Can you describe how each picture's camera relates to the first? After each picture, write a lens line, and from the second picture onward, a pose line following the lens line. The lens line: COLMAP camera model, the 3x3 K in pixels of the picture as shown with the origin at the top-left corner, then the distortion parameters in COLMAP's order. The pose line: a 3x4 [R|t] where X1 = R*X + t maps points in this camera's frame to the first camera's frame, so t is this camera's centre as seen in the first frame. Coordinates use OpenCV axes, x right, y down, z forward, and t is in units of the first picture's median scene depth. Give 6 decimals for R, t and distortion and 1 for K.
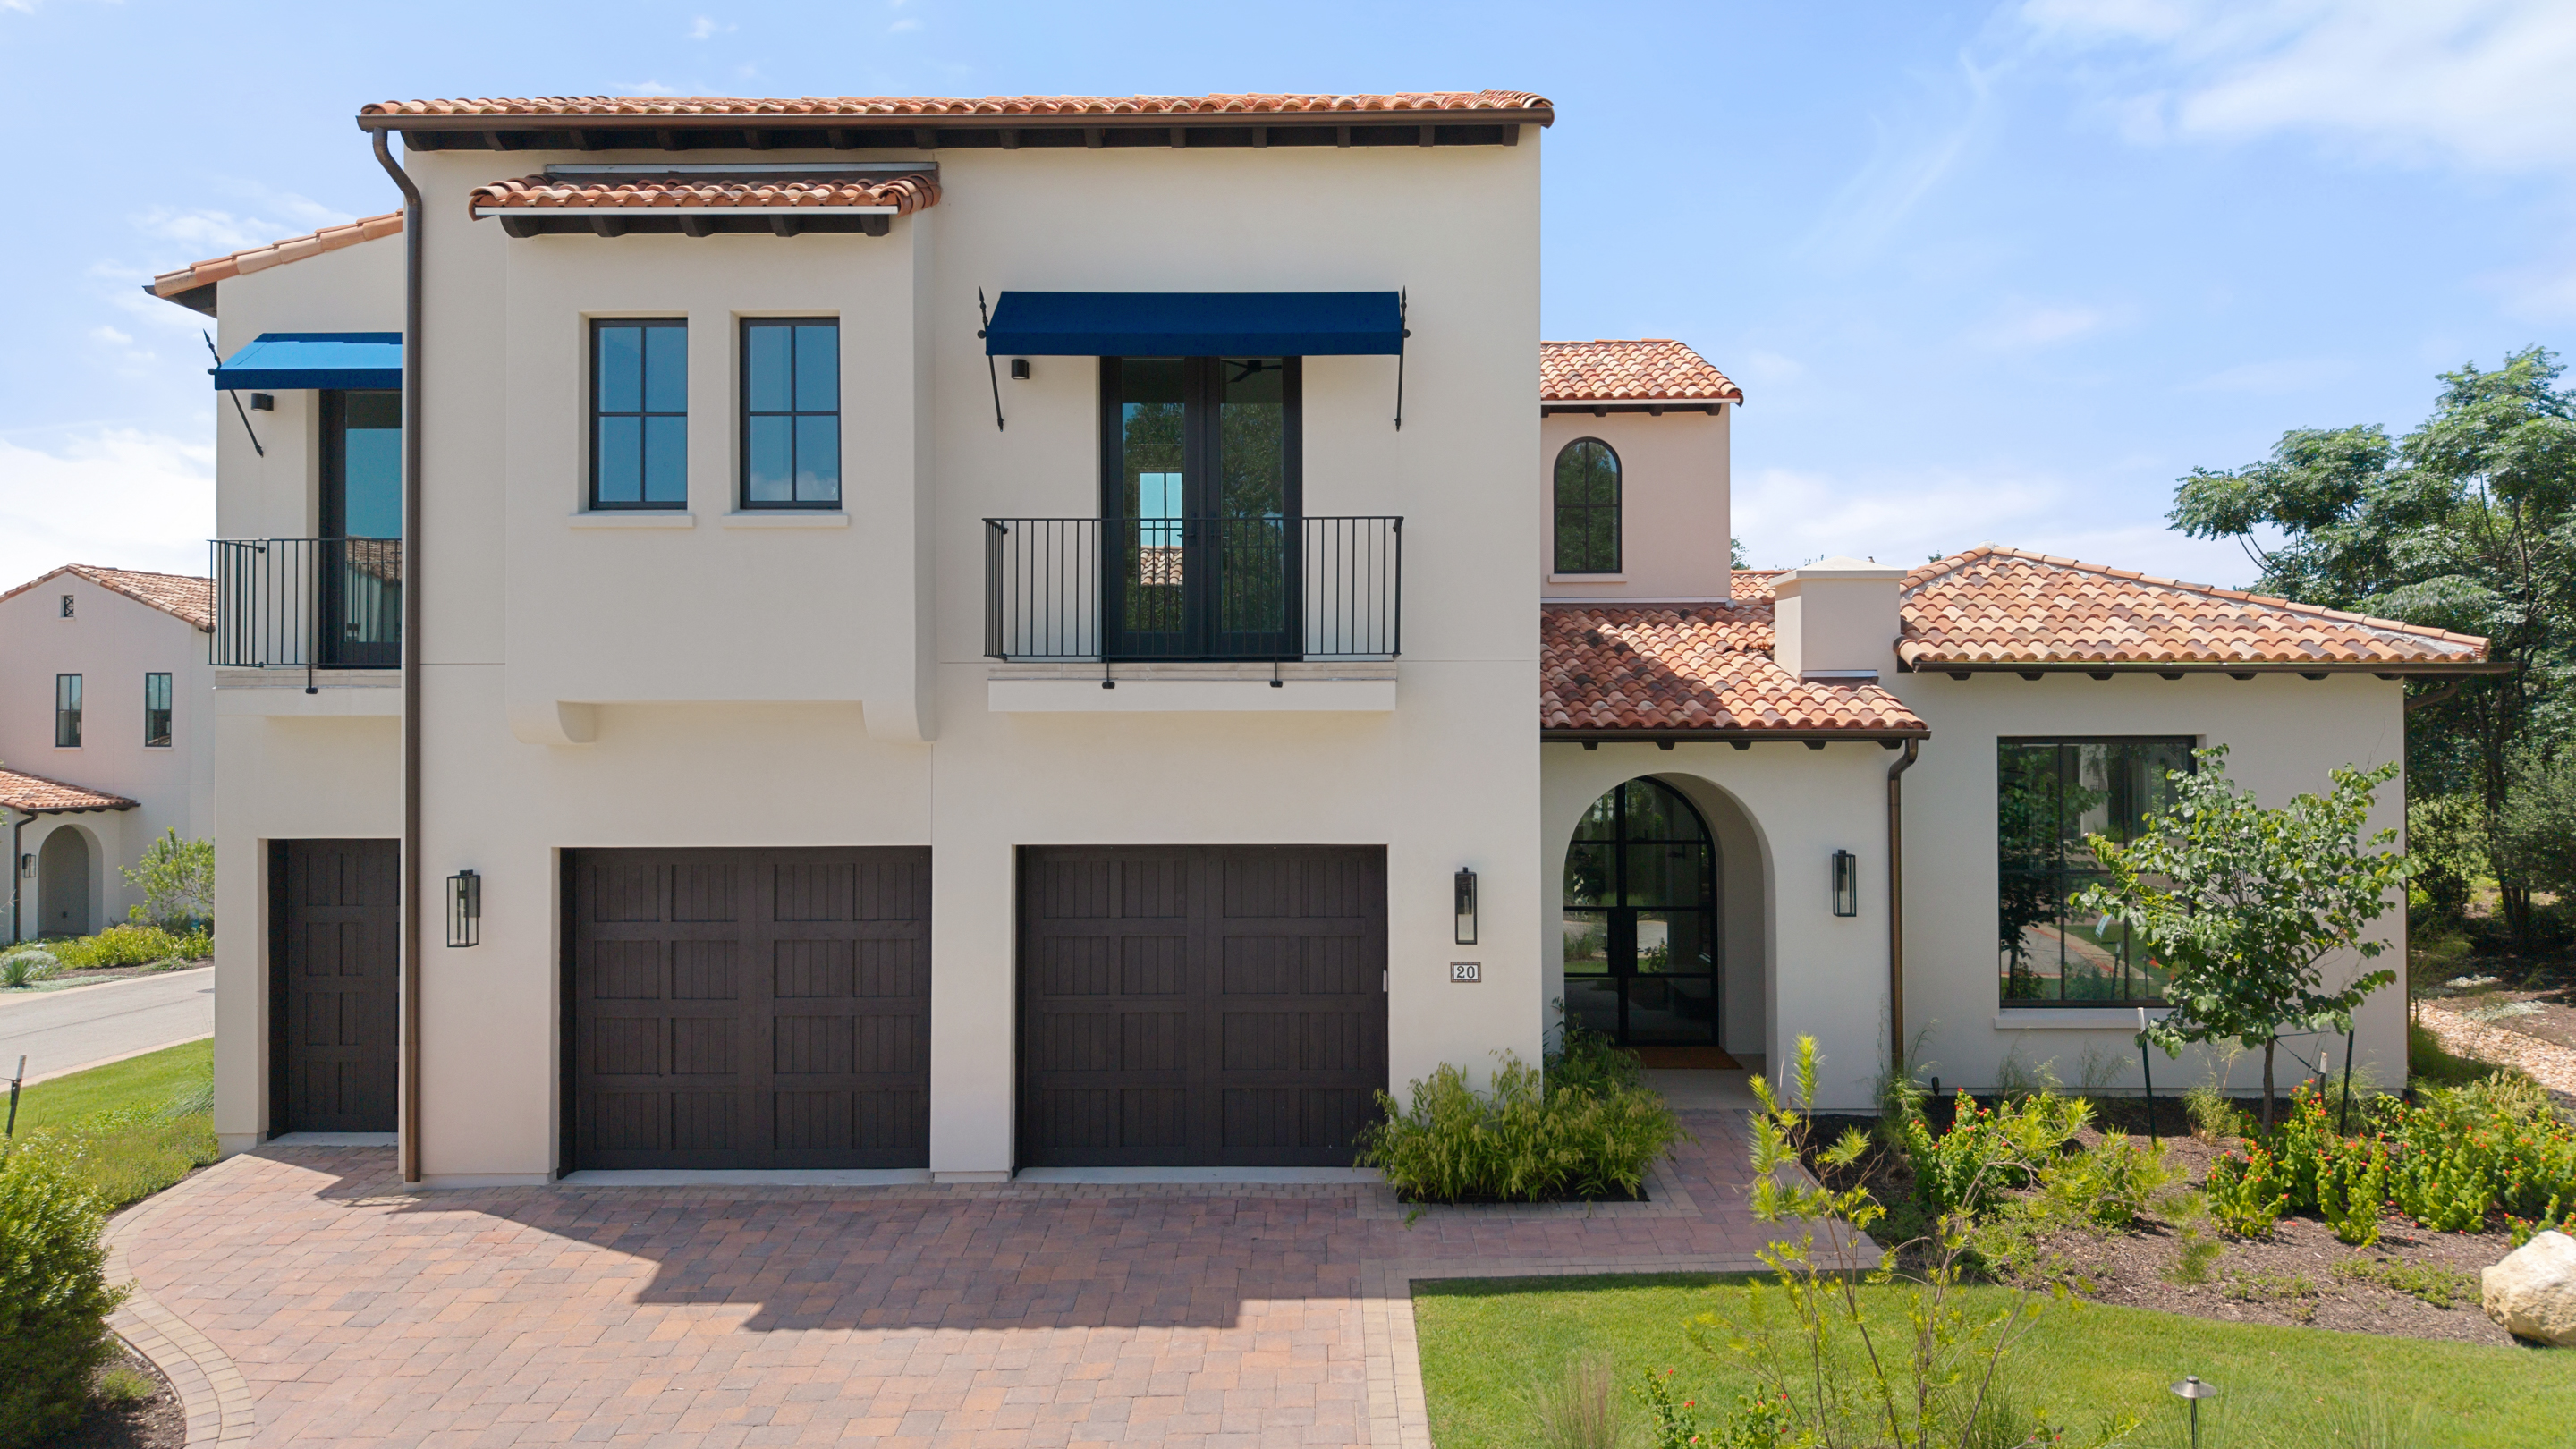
lens RADIAL K [[1825.2, 0, 1308.4], [0, 1825.2, 727.5], [0, 0, 1]] dist [0.001073, -0.003586]
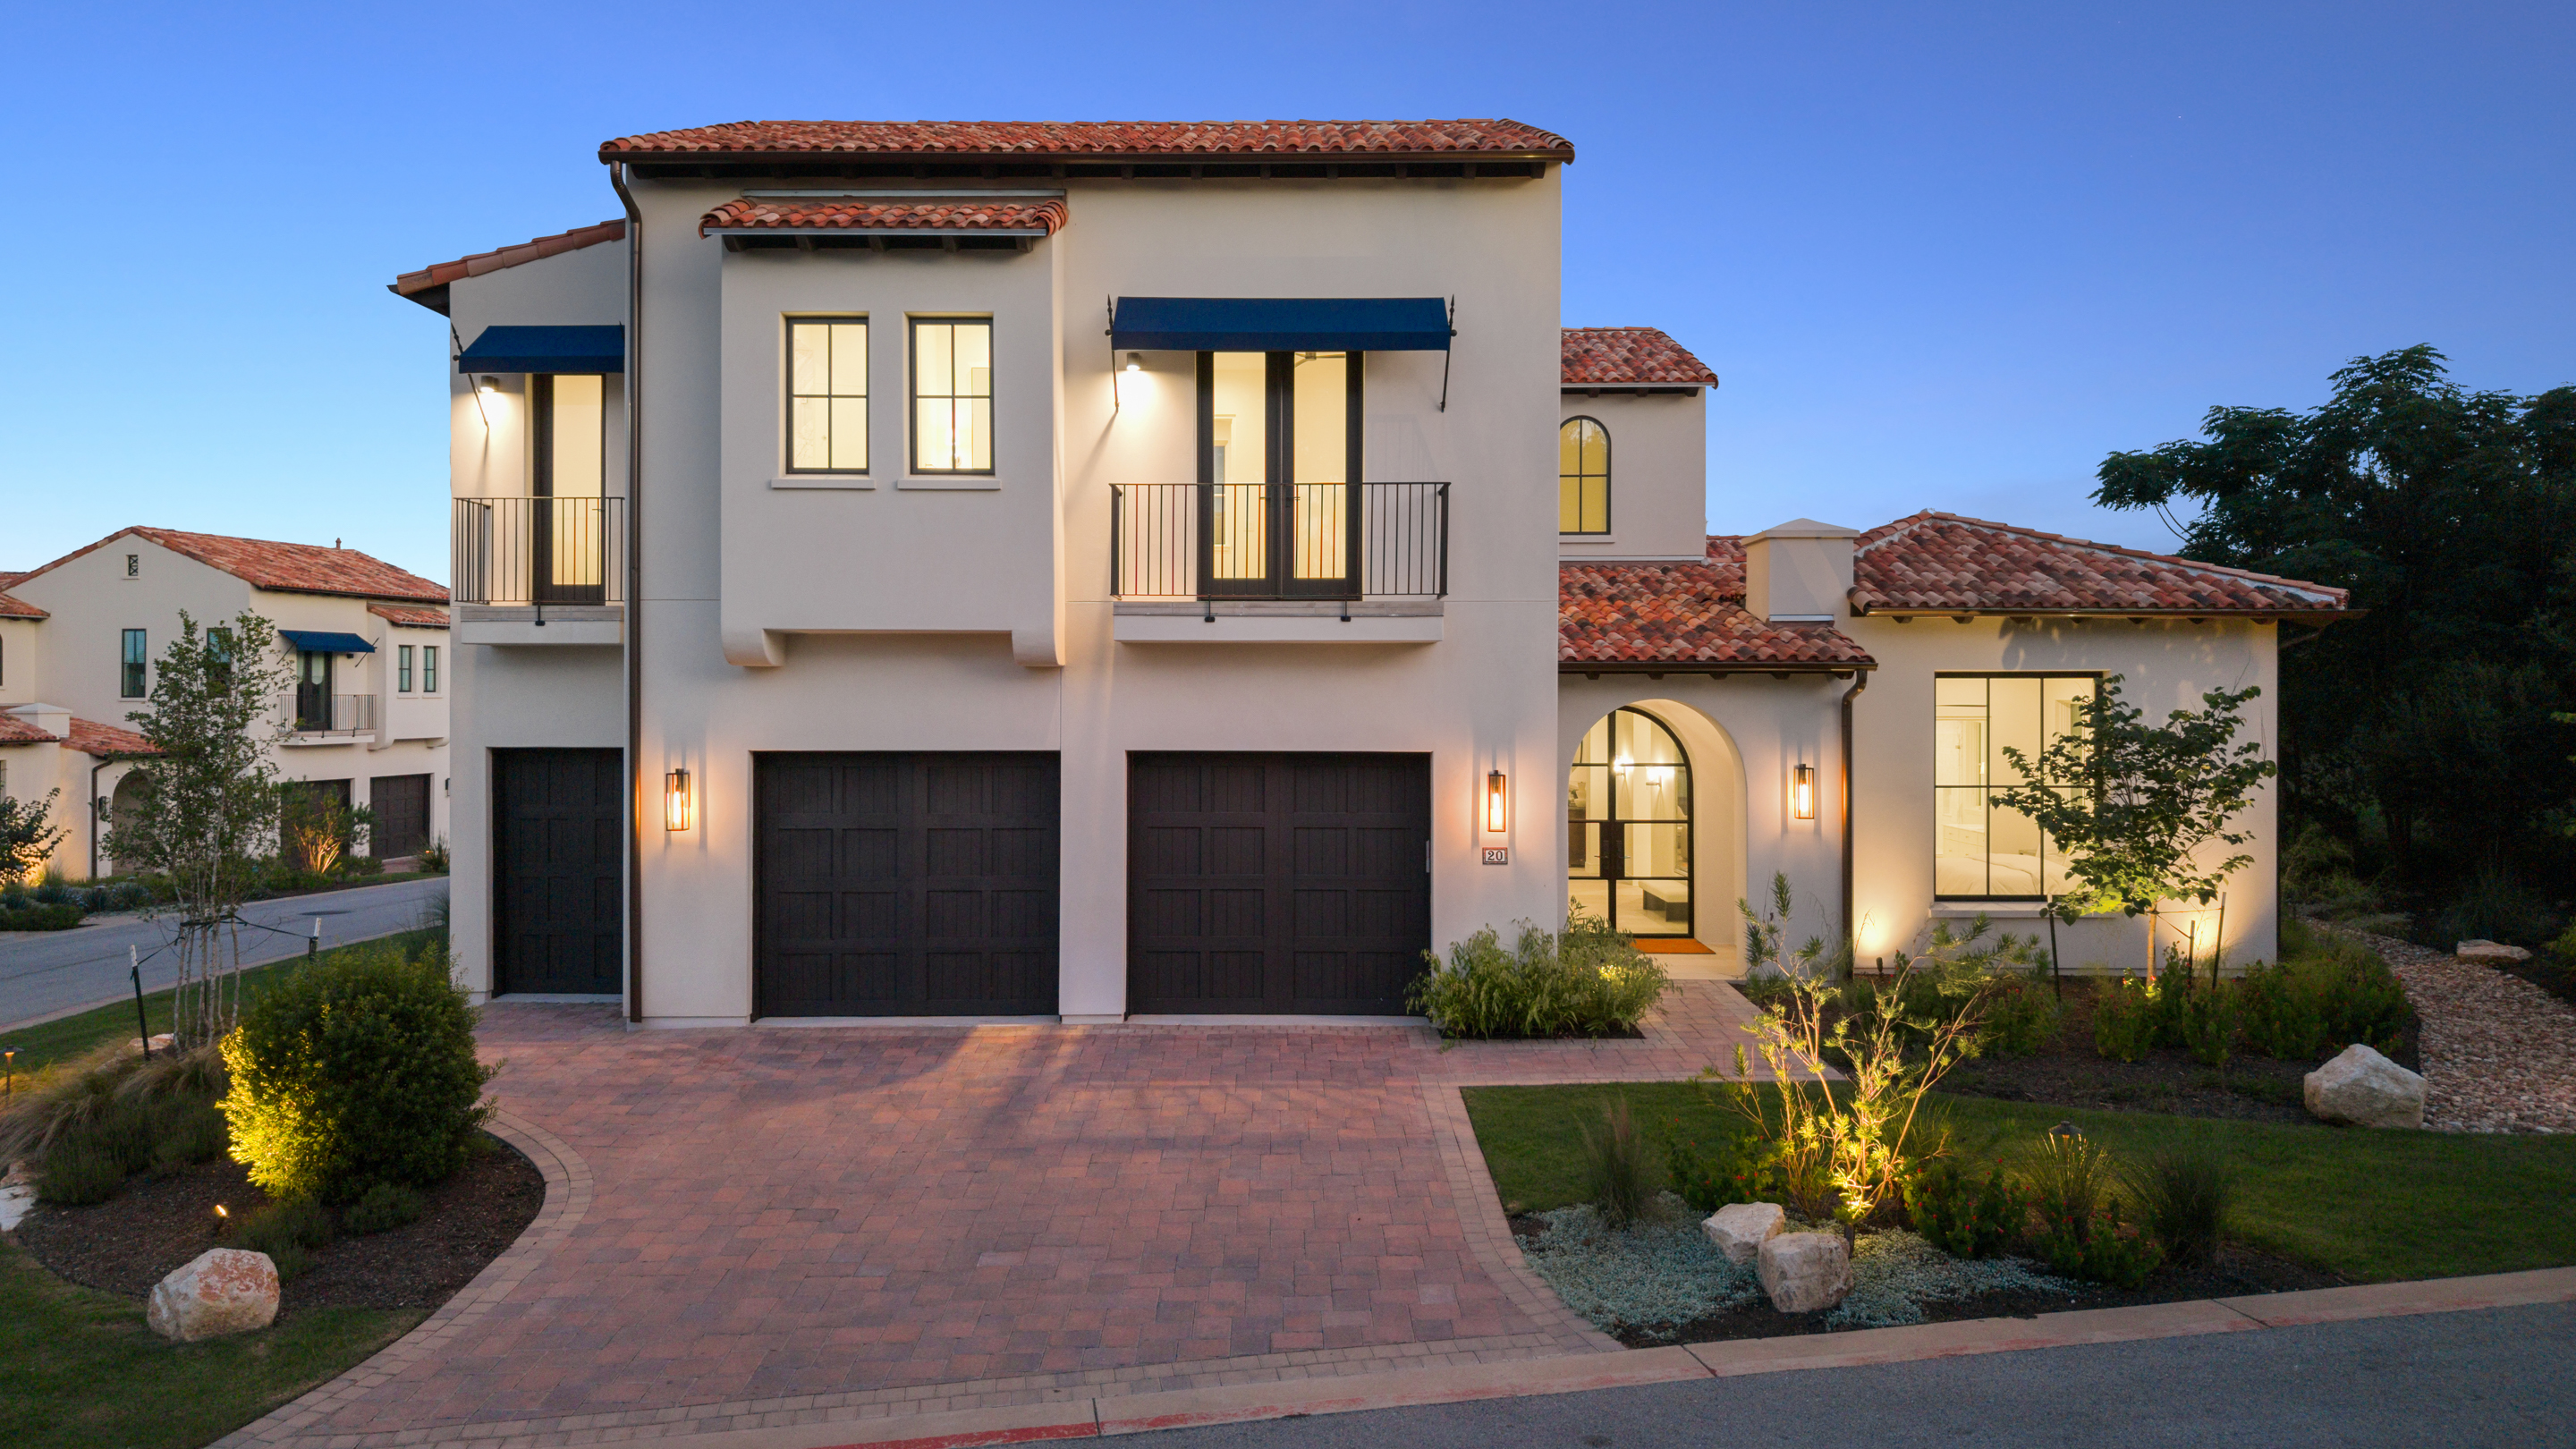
lens RADIAL K [[1735.0, 0, 1288.0], [0, 1735.0, 724.5], [0, 0, 1]] dist [0.008583, 0.001862]
pose [[0.999988, 0.004598, -0.001553, -0.051622], [-0.004565, 0.999769, 0.020996, 0.022036], [0.001649, -0.020988, 0.999778, -0.164220]]
